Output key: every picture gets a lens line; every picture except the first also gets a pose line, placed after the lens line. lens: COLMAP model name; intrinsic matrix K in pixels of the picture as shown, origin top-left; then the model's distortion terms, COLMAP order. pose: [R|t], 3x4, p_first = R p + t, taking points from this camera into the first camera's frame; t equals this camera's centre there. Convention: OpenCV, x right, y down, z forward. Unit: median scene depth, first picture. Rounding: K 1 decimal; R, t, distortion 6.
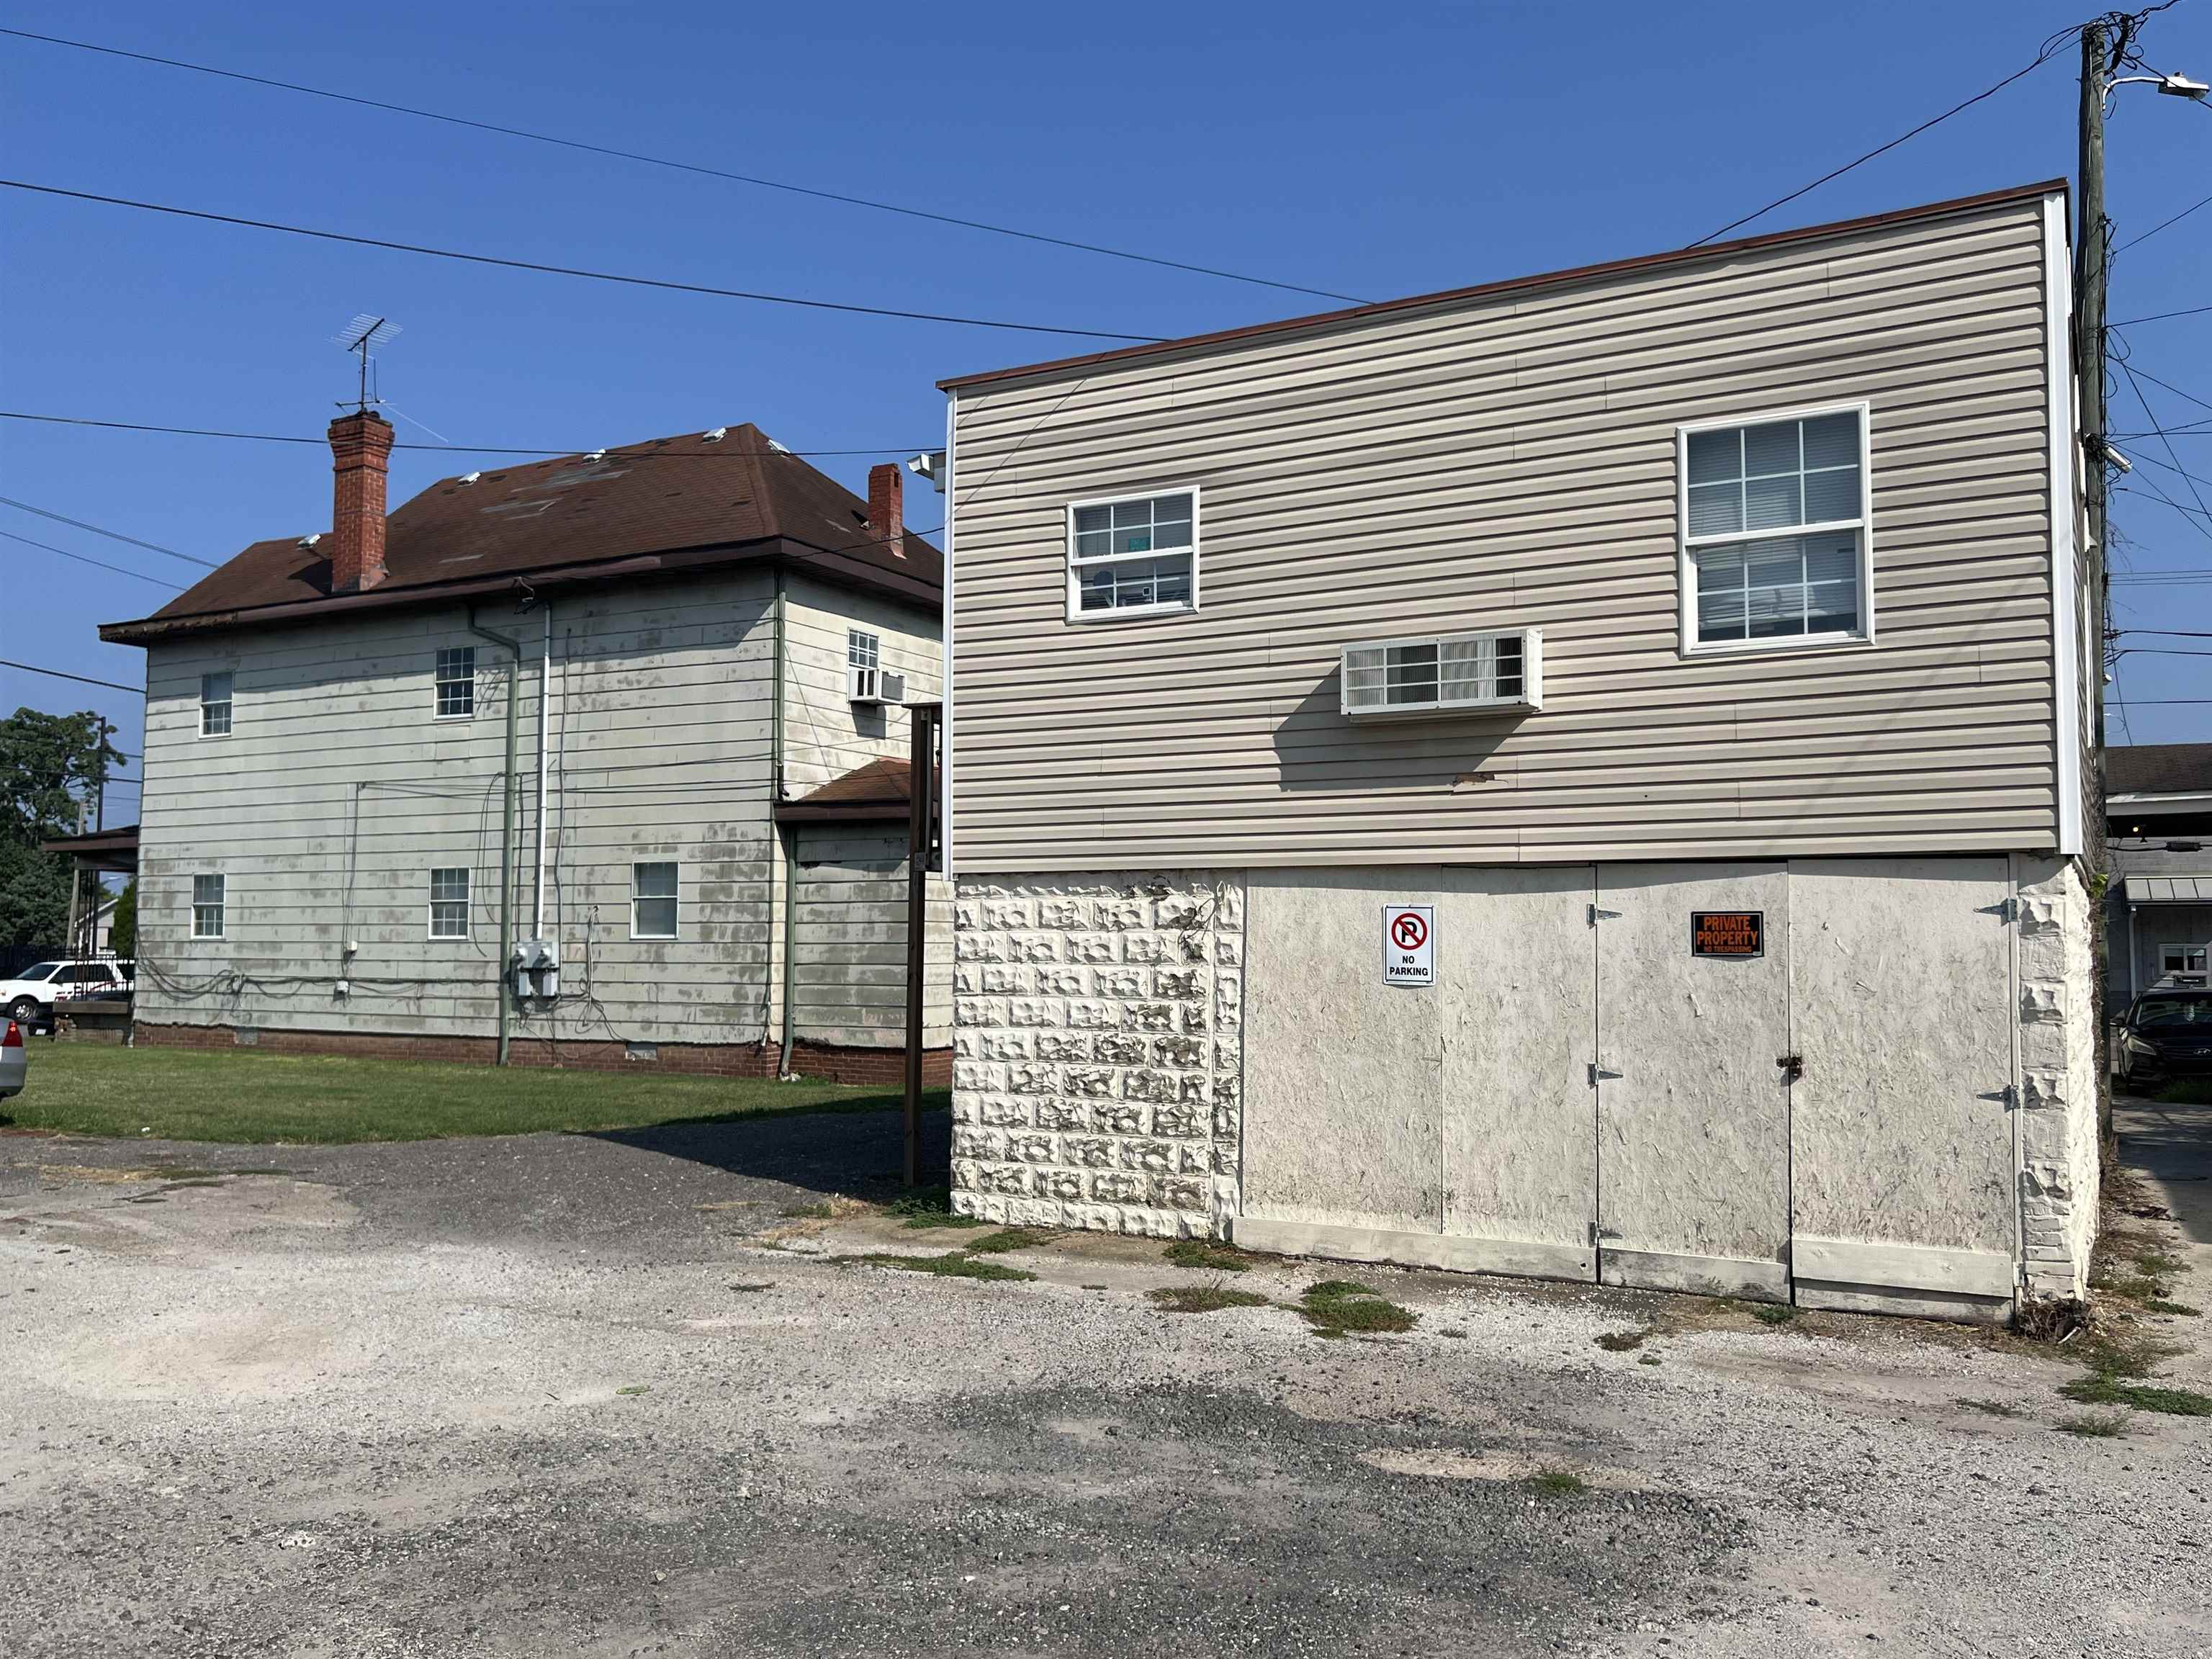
lens RADIAL K [[1704.1, 0, 1106.0], [0, 1704.1, 829.5], [0, 0, 1]] dist [0.041756, -0.002338]
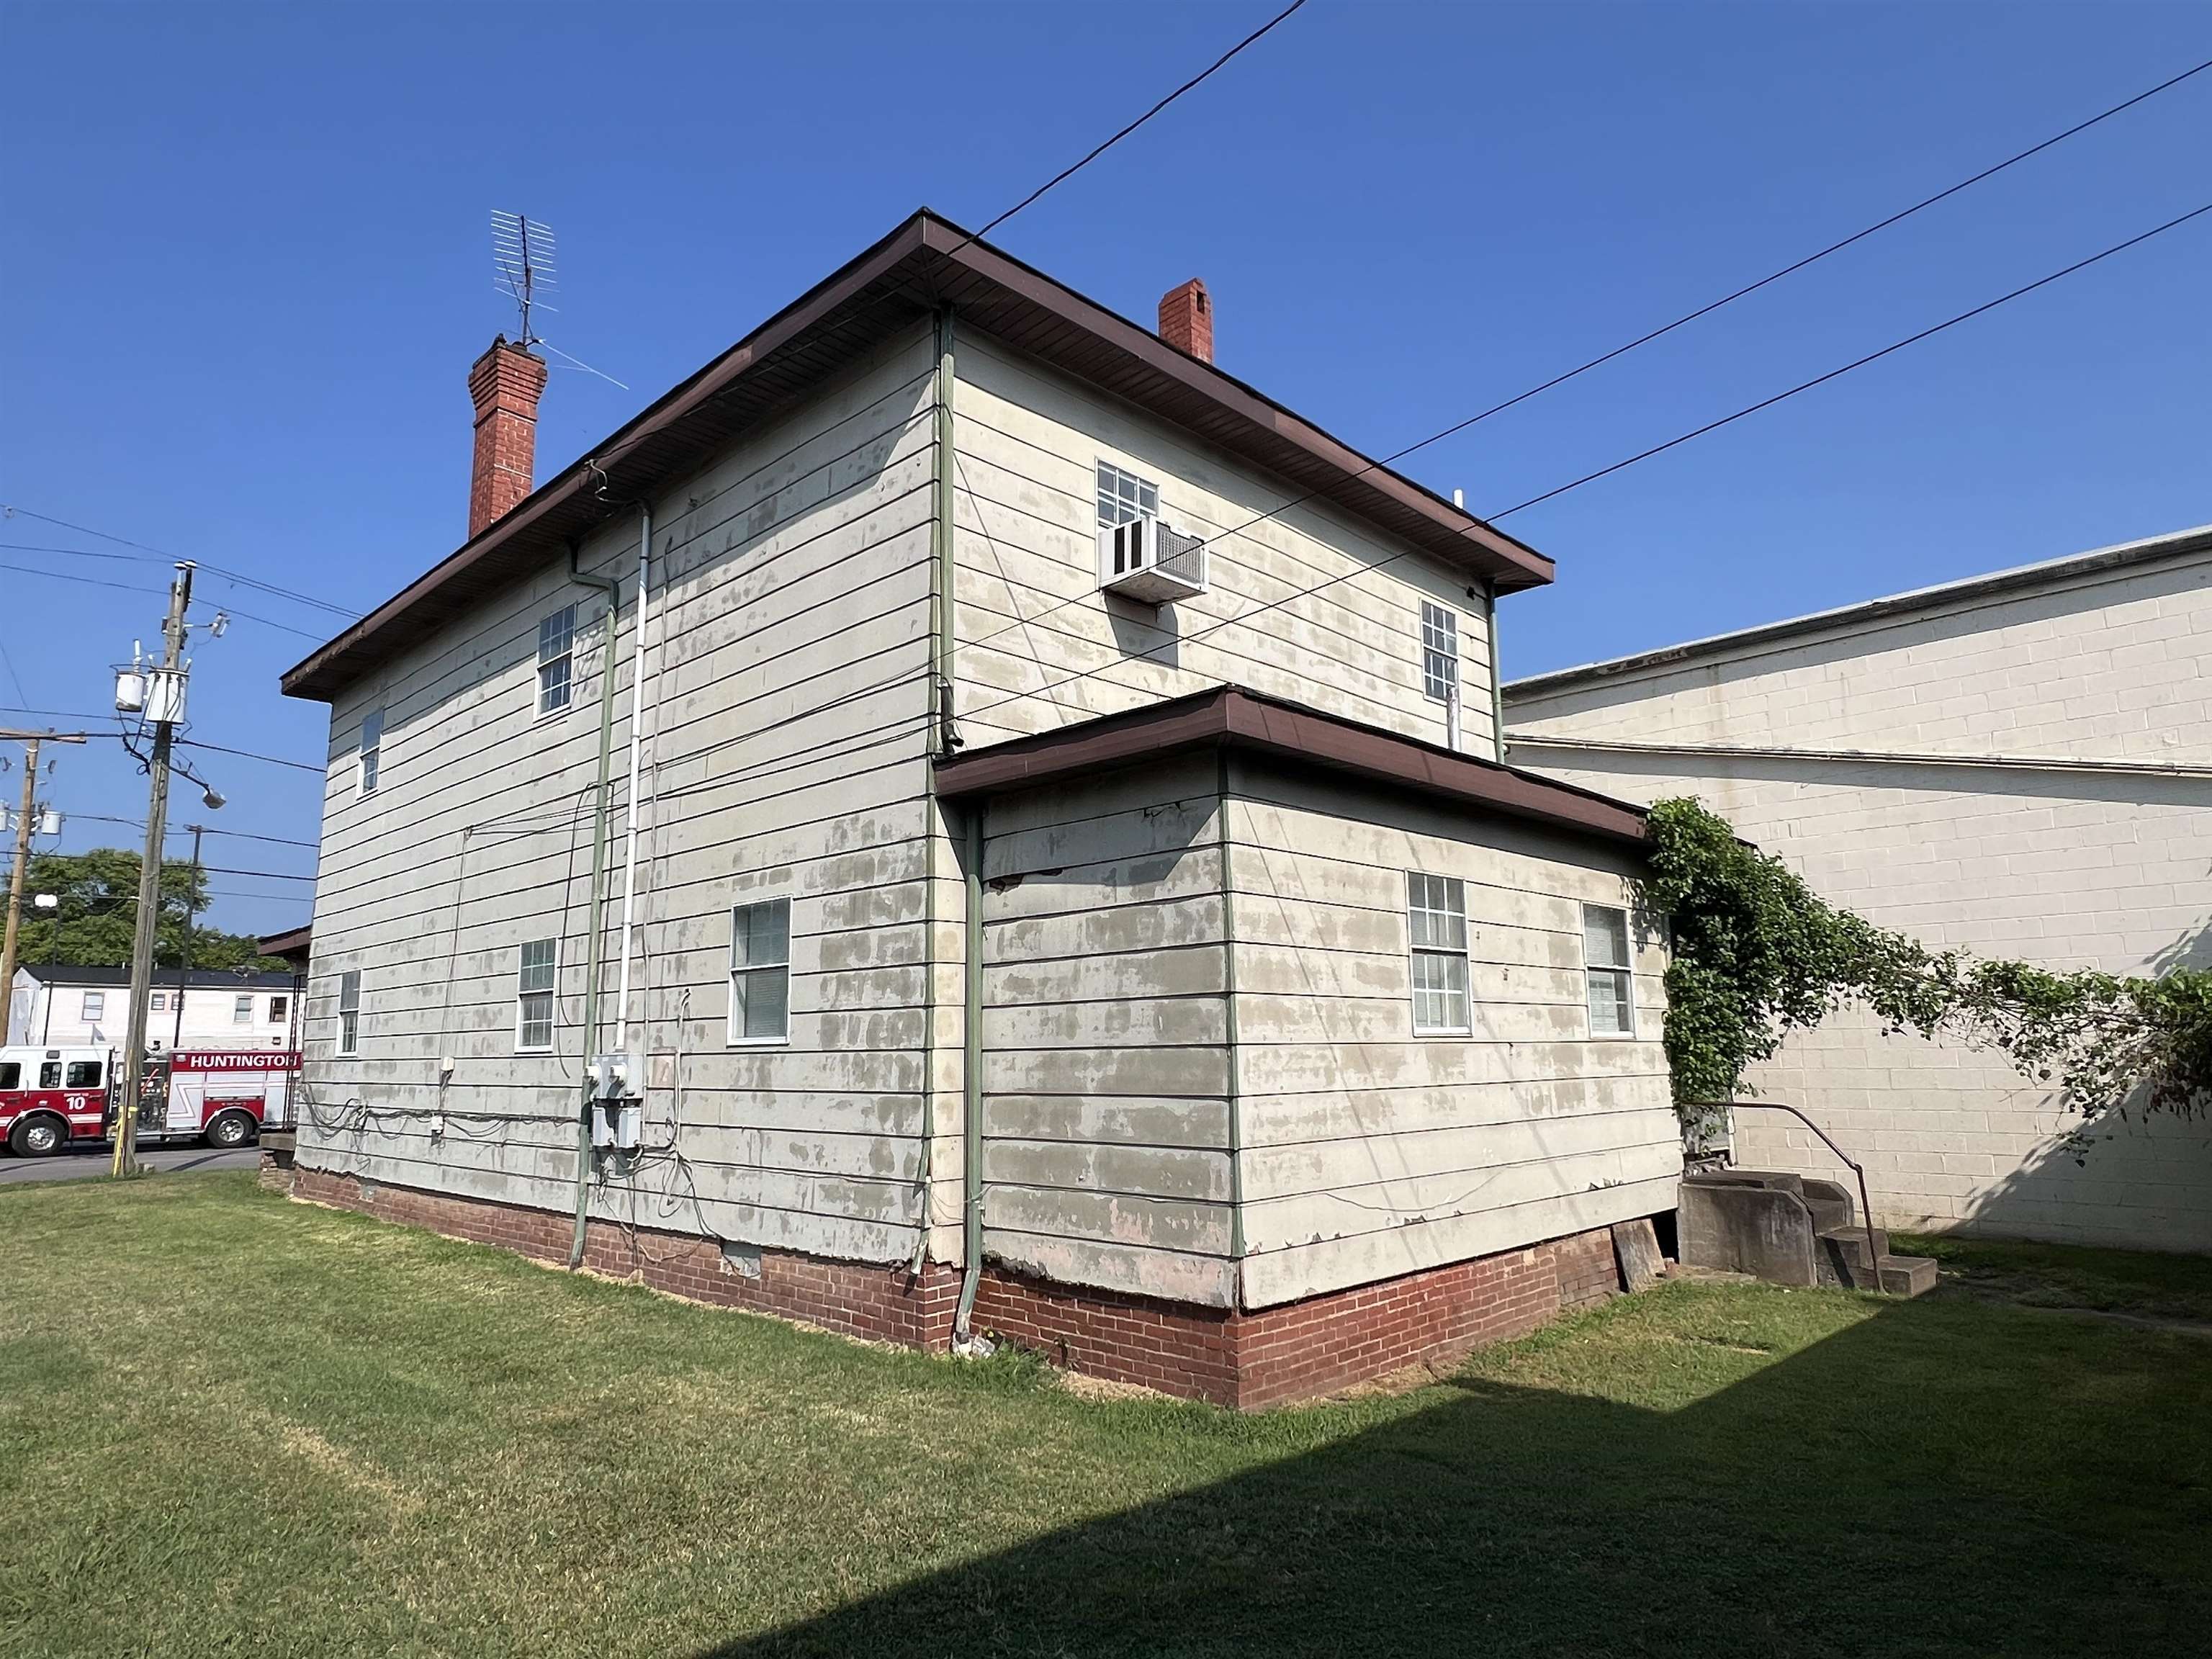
lens RADIAL K [[1287.8, 0, 1106.0], [0, 1287.8, 829.5], [0, 0, 1]] dist [0.038866, 0.000021]
pose [[0.962912, -0.057530, -0.263613, -0.049047], [0.029801, 0.993703, -0.108006, 0.044562], [0.268167, 0.096144, 0.958563, 0.645761]]
